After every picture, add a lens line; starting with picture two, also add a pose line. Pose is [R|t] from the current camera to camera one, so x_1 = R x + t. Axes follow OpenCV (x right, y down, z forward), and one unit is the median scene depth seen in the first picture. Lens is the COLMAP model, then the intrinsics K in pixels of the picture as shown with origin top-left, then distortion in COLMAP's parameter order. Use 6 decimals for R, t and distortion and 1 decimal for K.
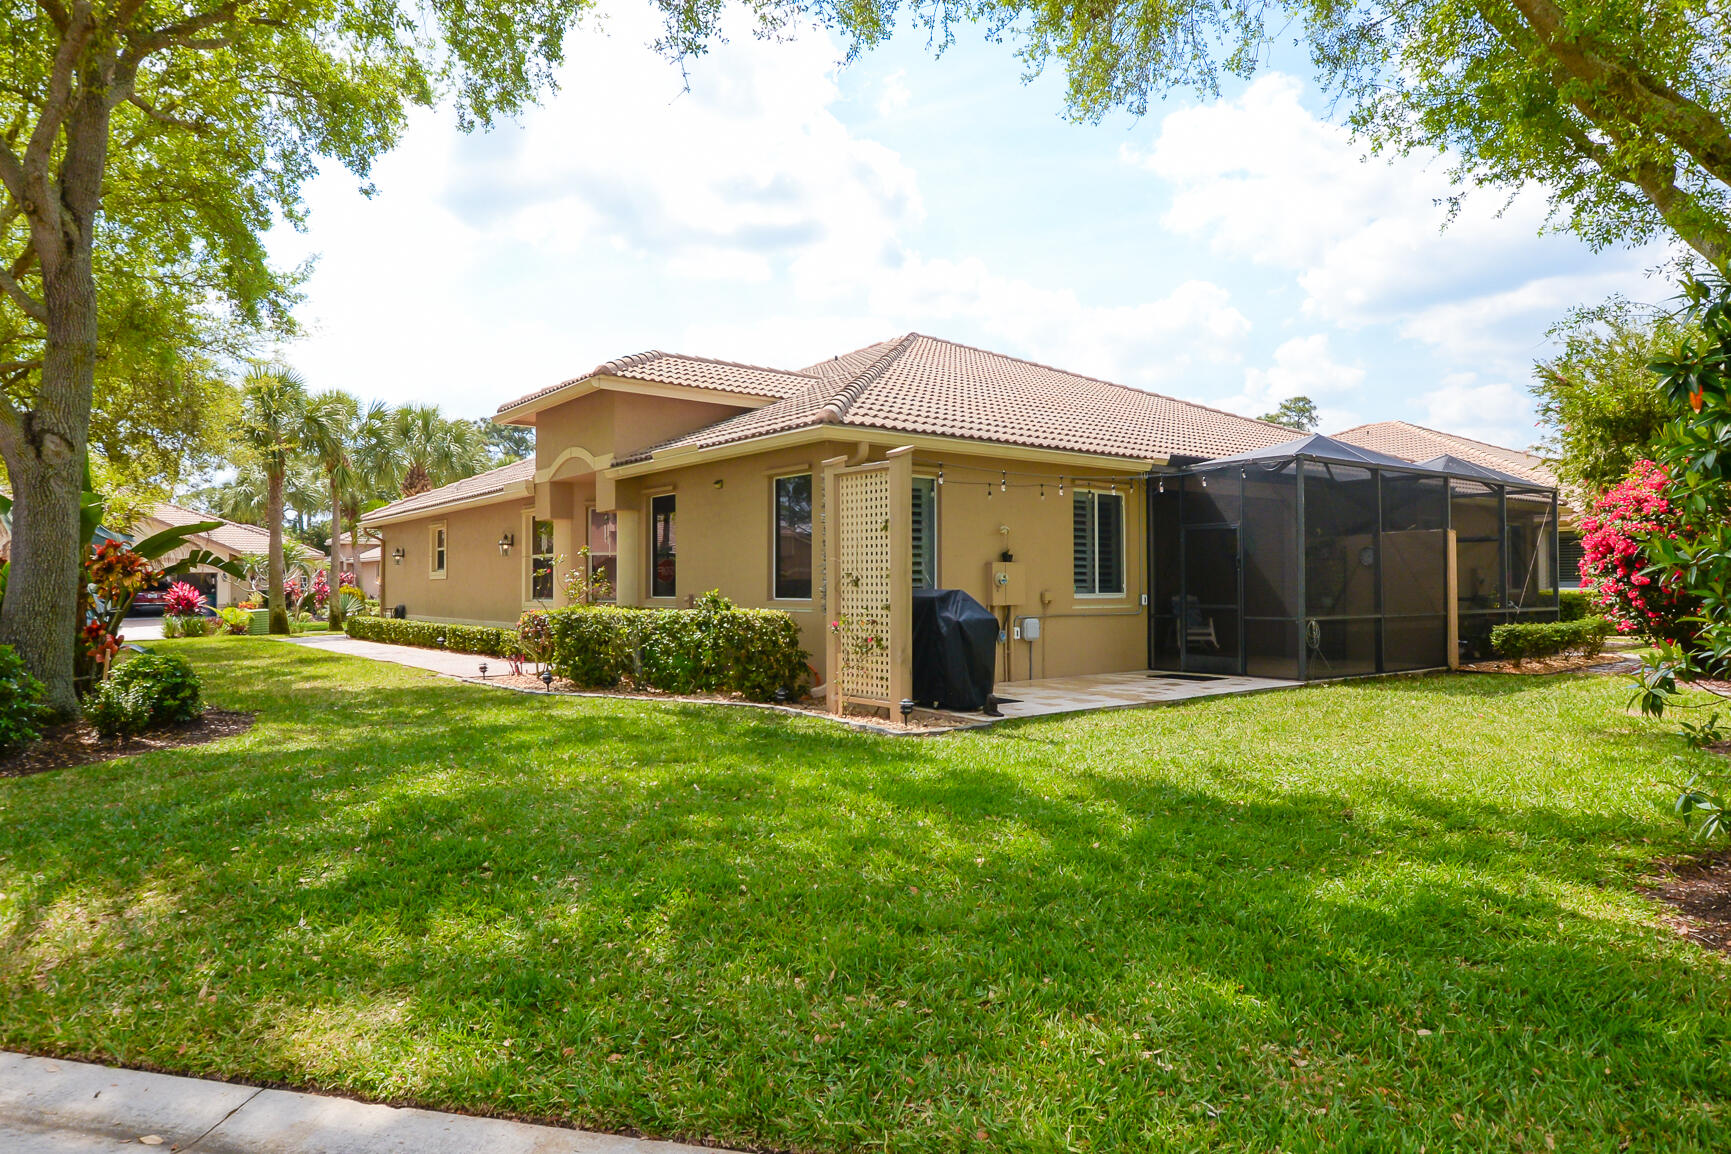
lens RADIAL K [[1064.5, 0, 825.0], [0, 1064.5, 537.5], [0, 0, 1]] dist [0.000158, 0.002304]
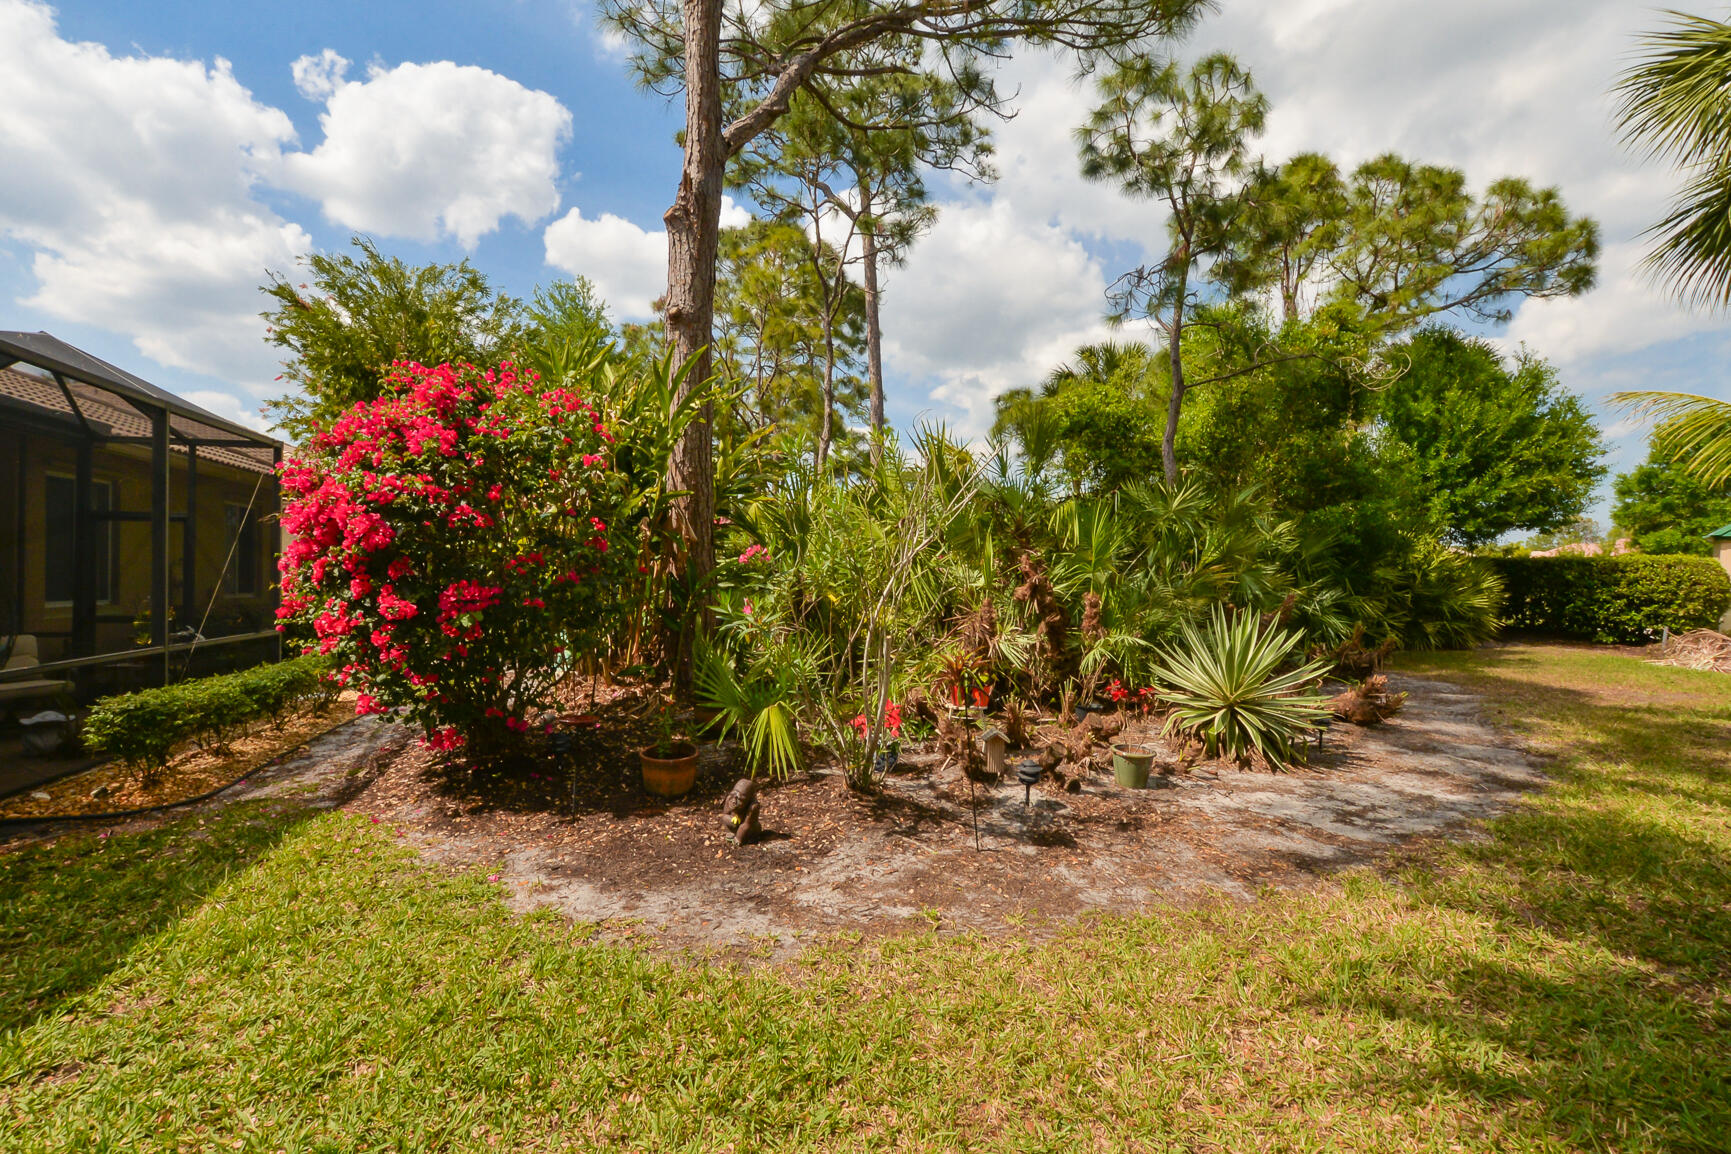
lens RADIAL K [[835.5, 0, 869.9], [0, 835.5, 587.8], [0, 0, 1]] dist [0.000802, 0.000011]
pose [[0.391067, -0.006567, 0.920339, 0.497119], [-0.043790, 0.998709, 0.025734, 0.014139], [-0.919320, -0.050365, 0.390275, 0.651017]]
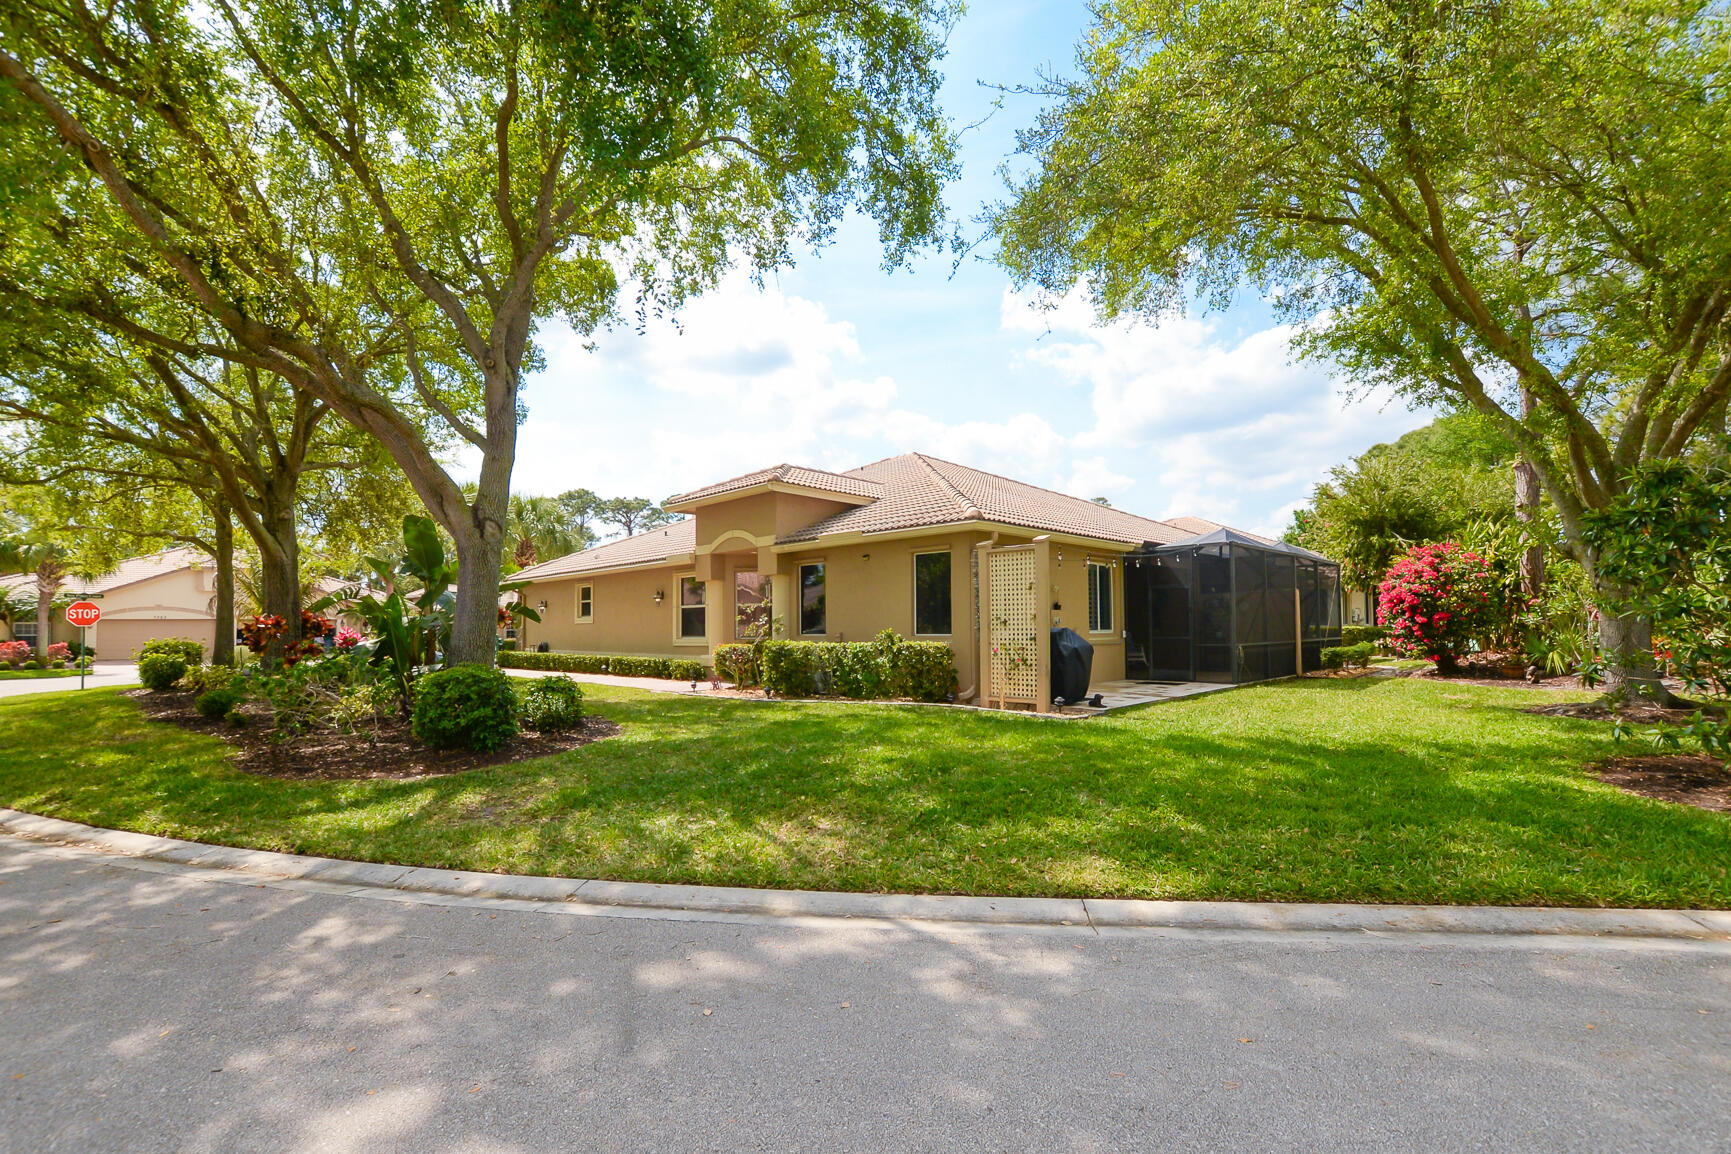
lens RADIAL K [[774.8, 0, 865.5], [0, 774.8, 577.0], [0, 0, 1]] dist [-0.016523, 0.000359]
pose [[0.989115, 0.004092, 0.147084, -0.260974], [-0.001115, 0.999793, -0.020314, -0.001311], [-0.147137, 0.019929, 0.988915, -0.062147]]
